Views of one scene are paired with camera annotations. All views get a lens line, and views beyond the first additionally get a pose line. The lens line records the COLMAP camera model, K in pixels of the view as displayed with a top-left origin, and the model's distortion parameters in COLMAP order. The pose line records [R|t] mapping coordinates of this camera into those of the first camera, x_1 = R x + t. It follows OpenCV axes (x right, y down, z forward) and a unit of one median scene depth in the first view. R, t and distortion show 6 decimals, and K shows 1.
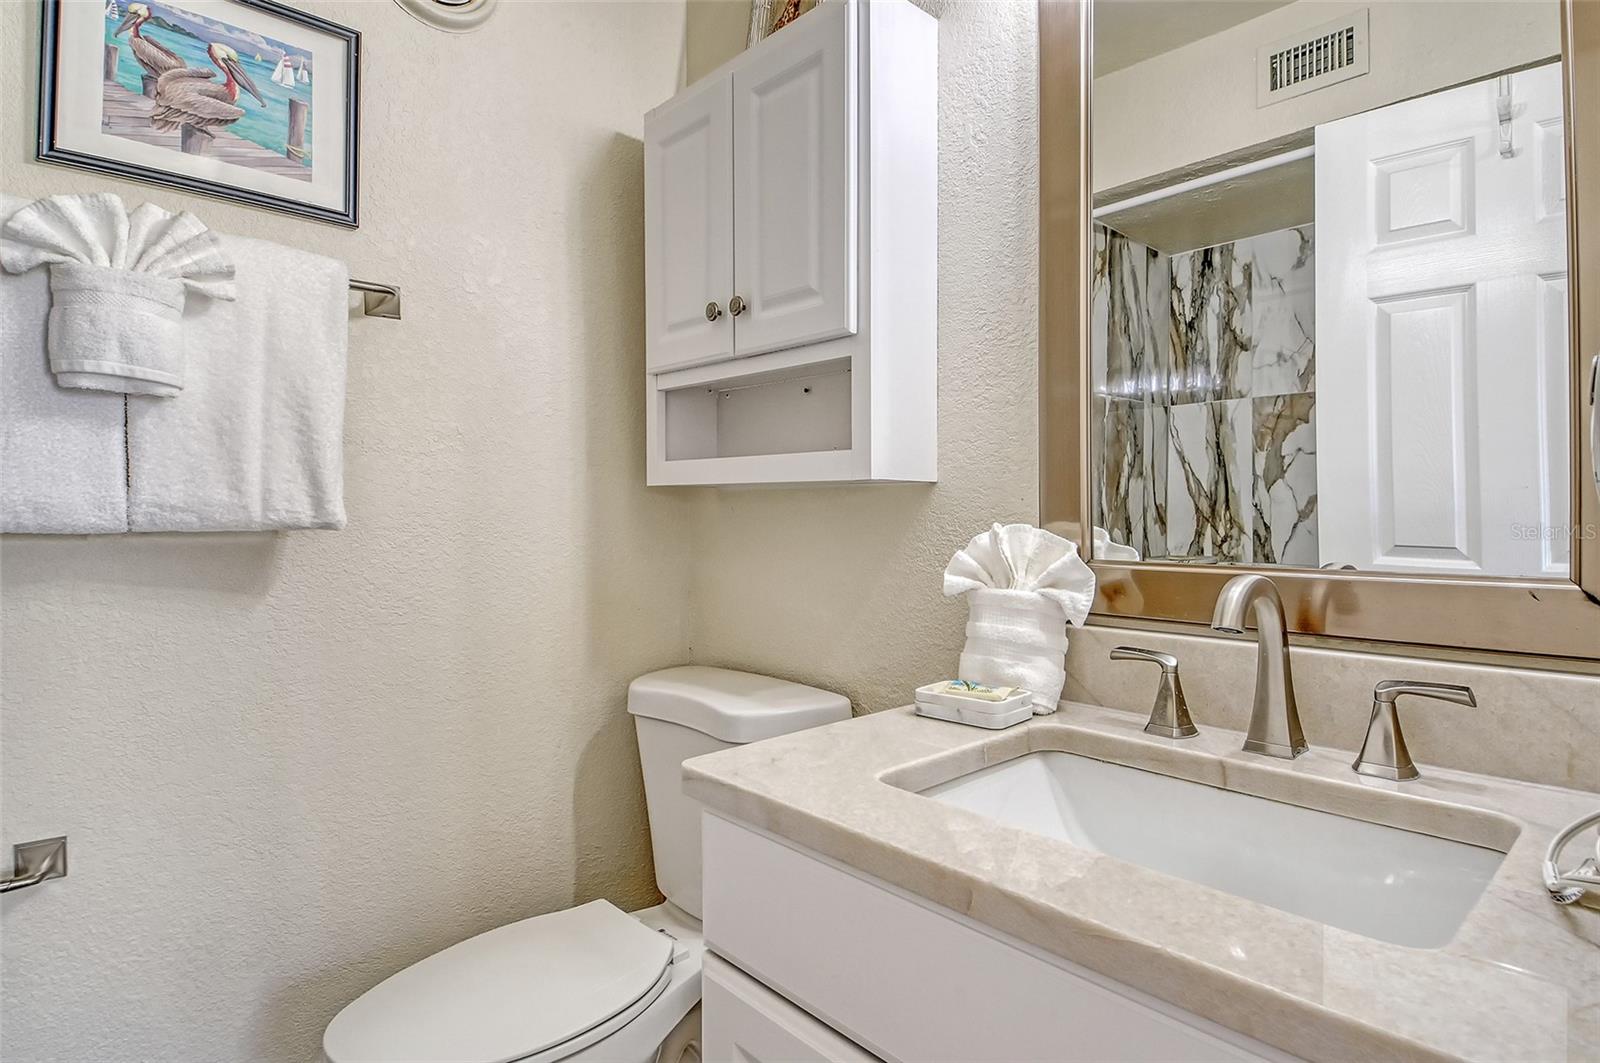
lens RADIAL K [[842.8, 0, 801.2], [0, 842.8, 528.8], [0, 0, 1]] dist [0.035747, -0.036692]
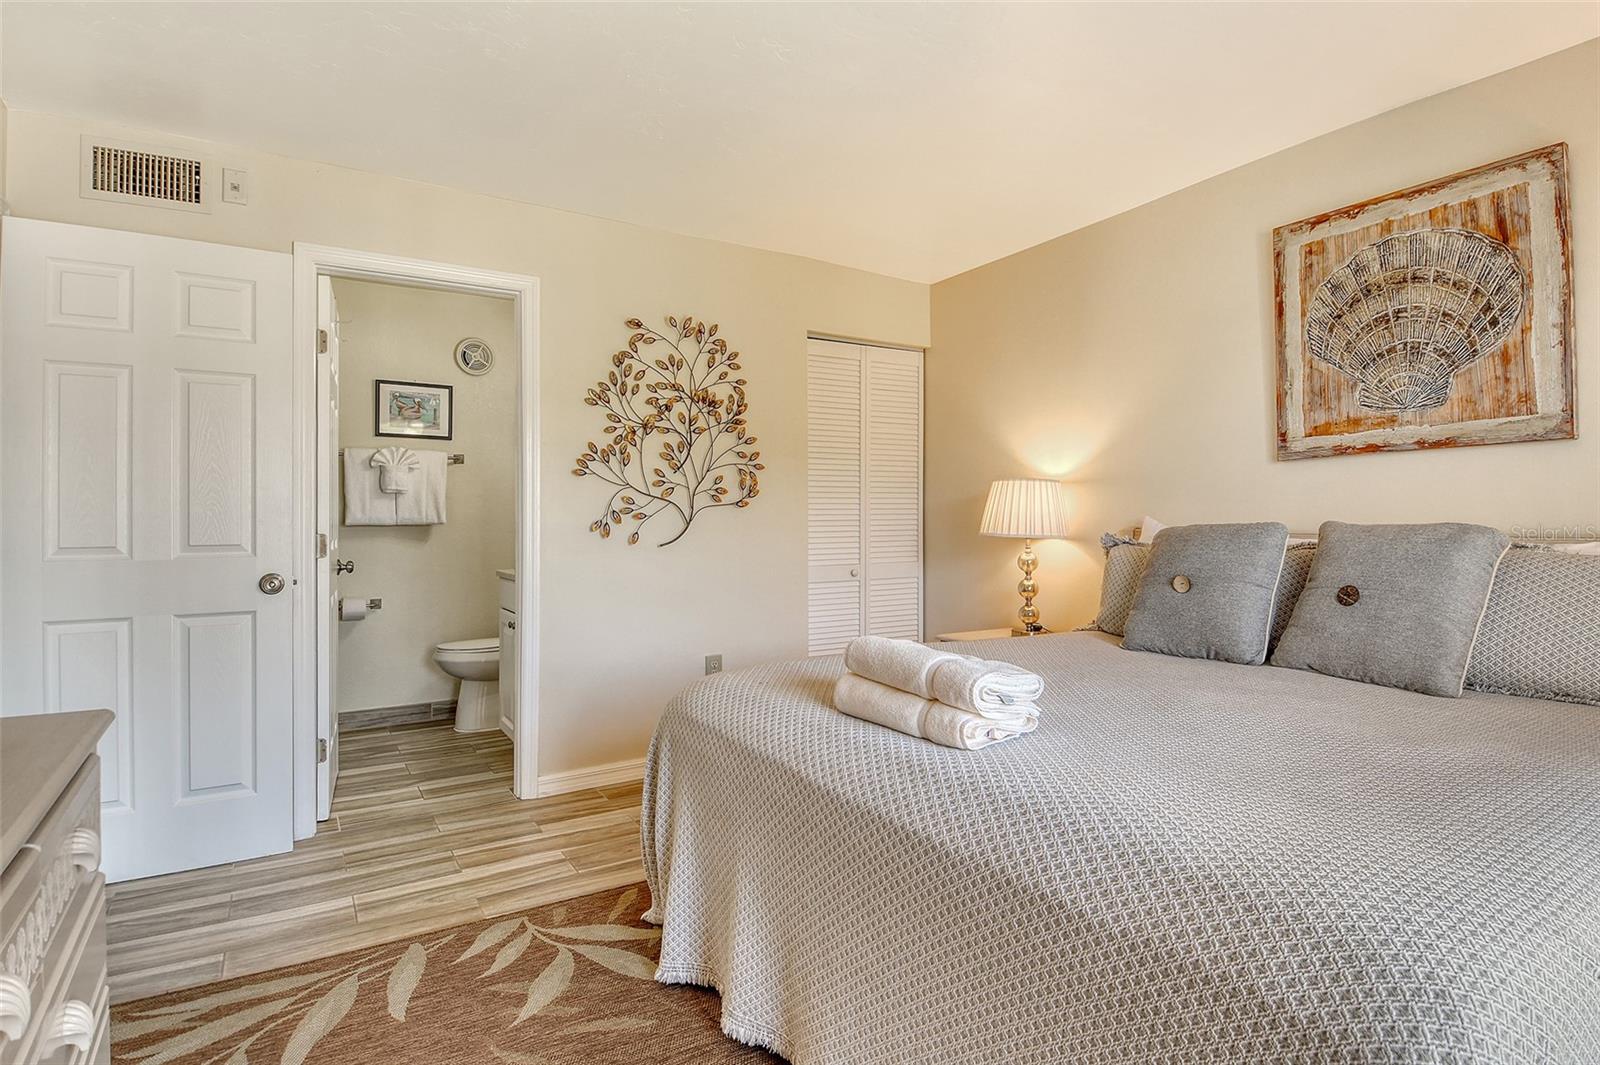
lens RADIAL K [[842.8, 0, 800.3], [0, 842.8, 515.4], [0, 0, 1]] dist [0.035747, -0.036692]
pose [[0.980638, 0.002108, -0.195818, 1.880475], [-0.002284, 0.999997, -0.000675, -0.042419], [0.195816, 0.001110, 0.980640, -2.574062]]
